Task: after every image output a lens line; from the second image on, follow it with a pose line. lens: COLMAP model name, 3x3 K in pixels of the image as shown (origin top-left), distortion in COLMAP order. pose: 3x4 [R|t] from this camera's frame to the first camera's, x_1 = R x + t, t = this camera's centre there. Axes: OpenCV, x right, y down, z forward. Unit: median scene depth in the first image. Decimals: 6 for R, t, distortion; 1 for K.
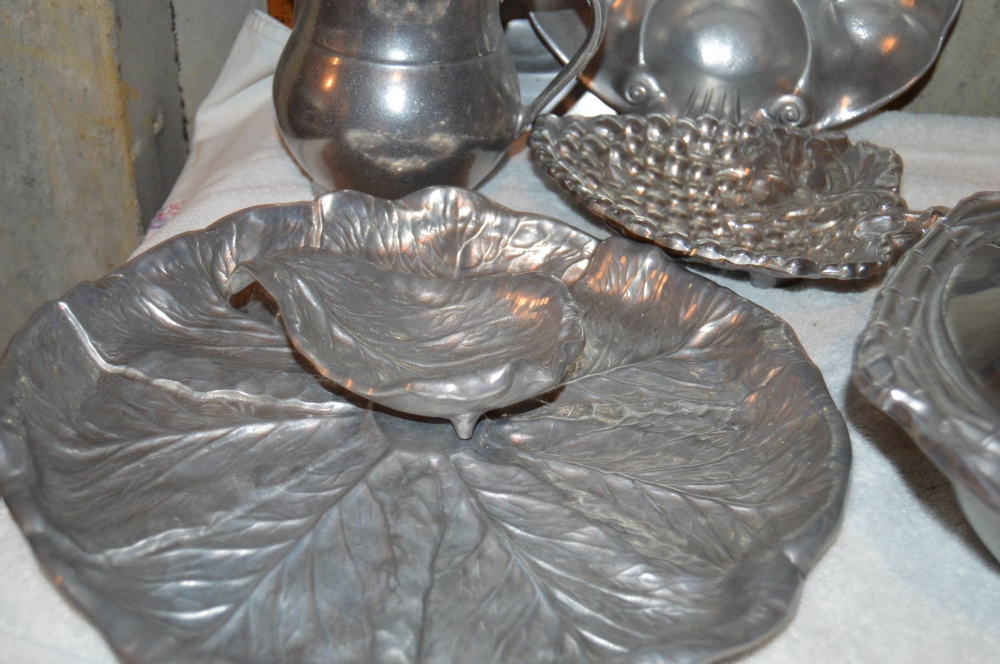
lens RADIAL K [[1162.6, 0, 500.0], [0, 1162.6, 332.0], [0, 0, 1]] dist [-0.028999, -0.026817]
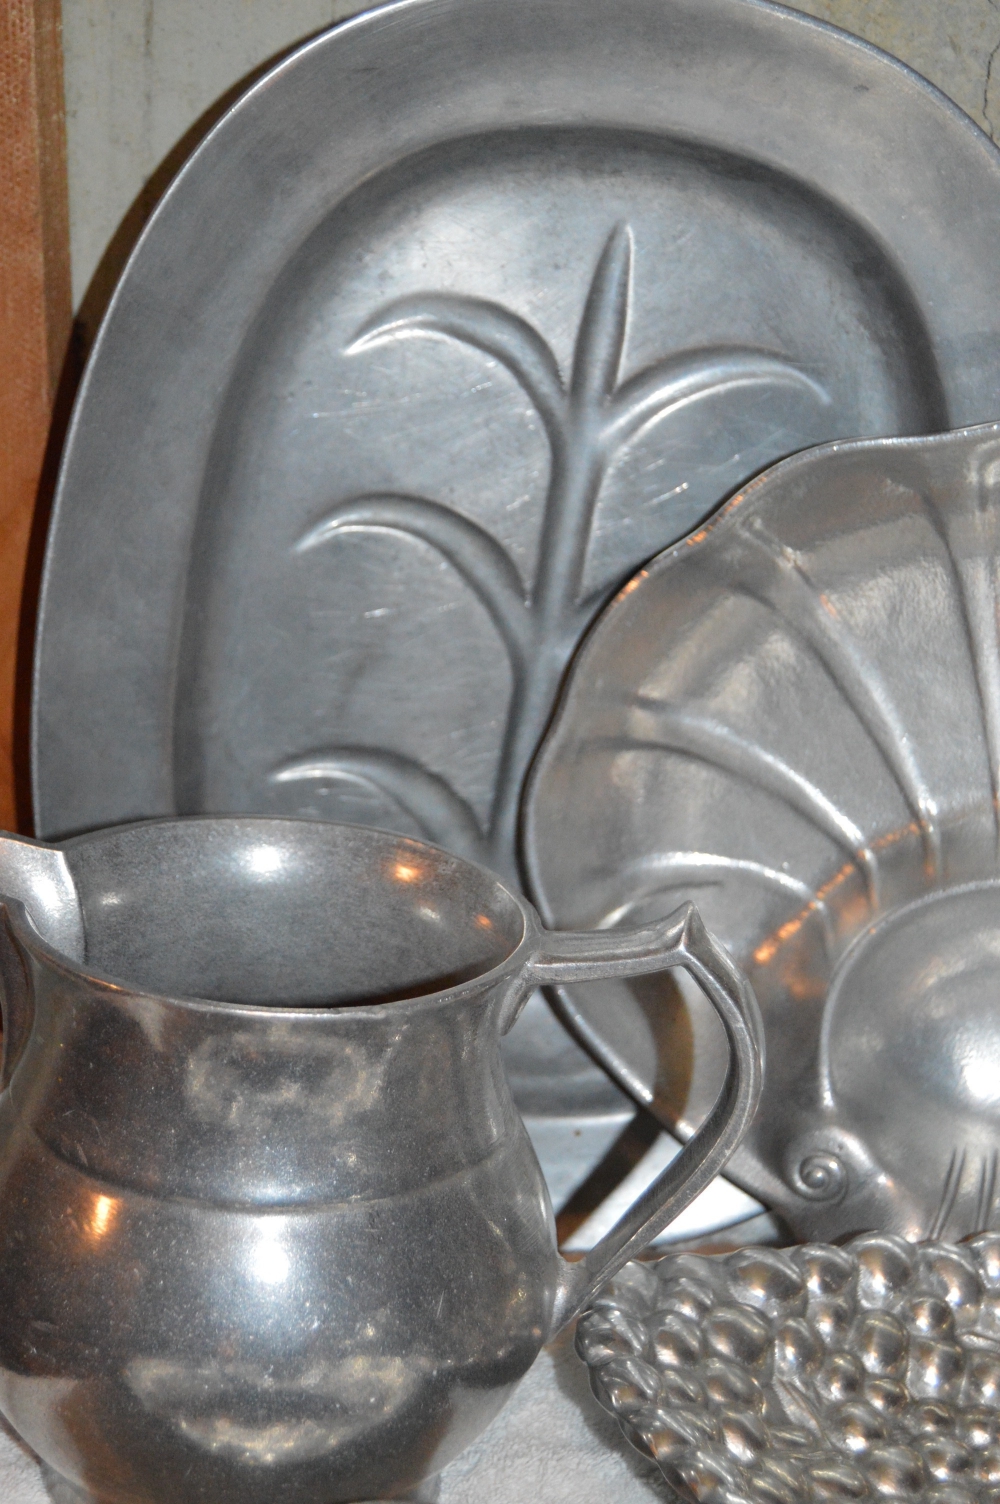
lens RADIAL K [[2503.3, 0, 500.0], [0, 2503.3, 752.0], [0, 0, 1]] dist [-0.037037, -0.206581]
pose [[0.998809, -0.026296, 0.041095, -0.031941], [0.035398, 0.970257, -0.239477, -0.149619], [-0.033575, 0.240646, 0.970032, 0.098256]]
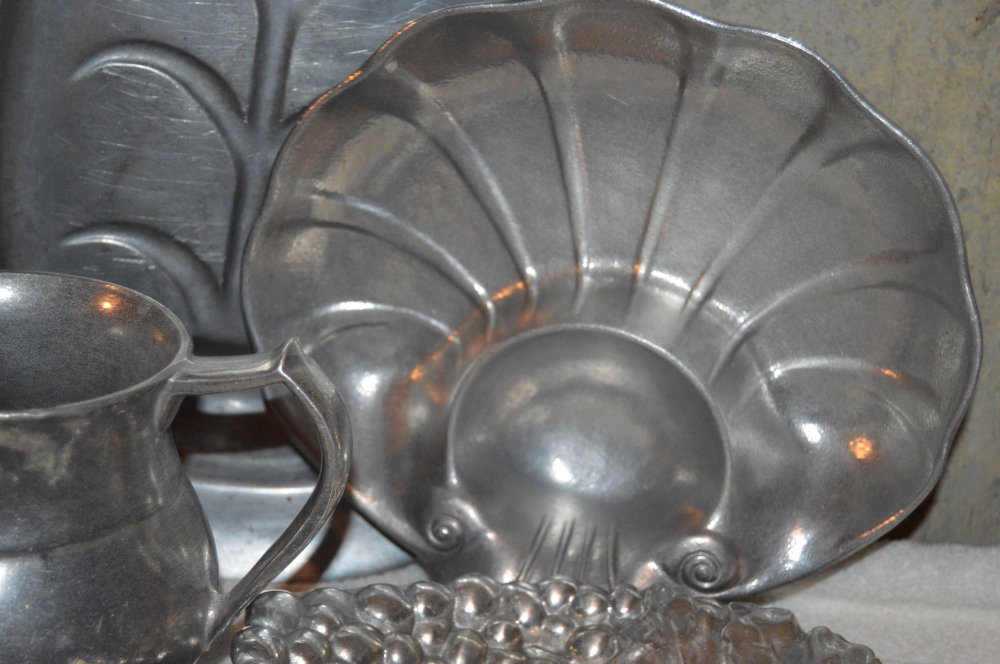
lens RADIAL K [[1637.5, 0, 500.0], [0, 1637.5, 332.0], [0, 0, 1]] dist [-0.009379, -0.068533]
pose [[0.999020, -0.014131, 0.041939, 0.118557], [0.021573, 0.982936, -0.182679, -0.160886], [-0.038642, 0.183404, 0.982278, 0.171124]]
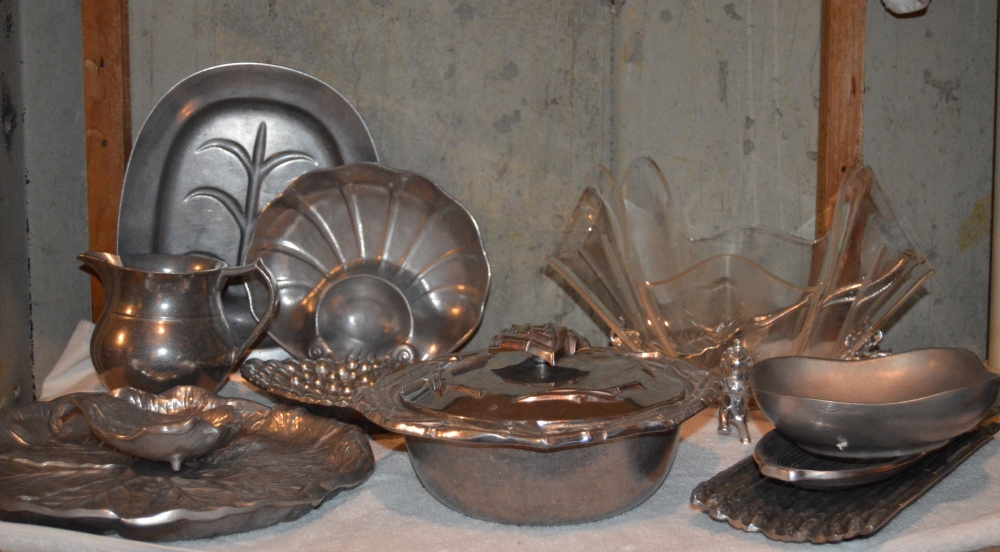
lens RADIAL K [[1264.5, 0, 500.0], [0, 1264.5, 276.0], [0, 0, 1]] dist [-0.028074, -0.062899]
pose [[0.993603, -0.038096, 0.106308, 0.203516], [0.078179, 0.911365, -0.404106, 0.474711], [-0.081490, 0.409832, 0.908514, -0.755568]]
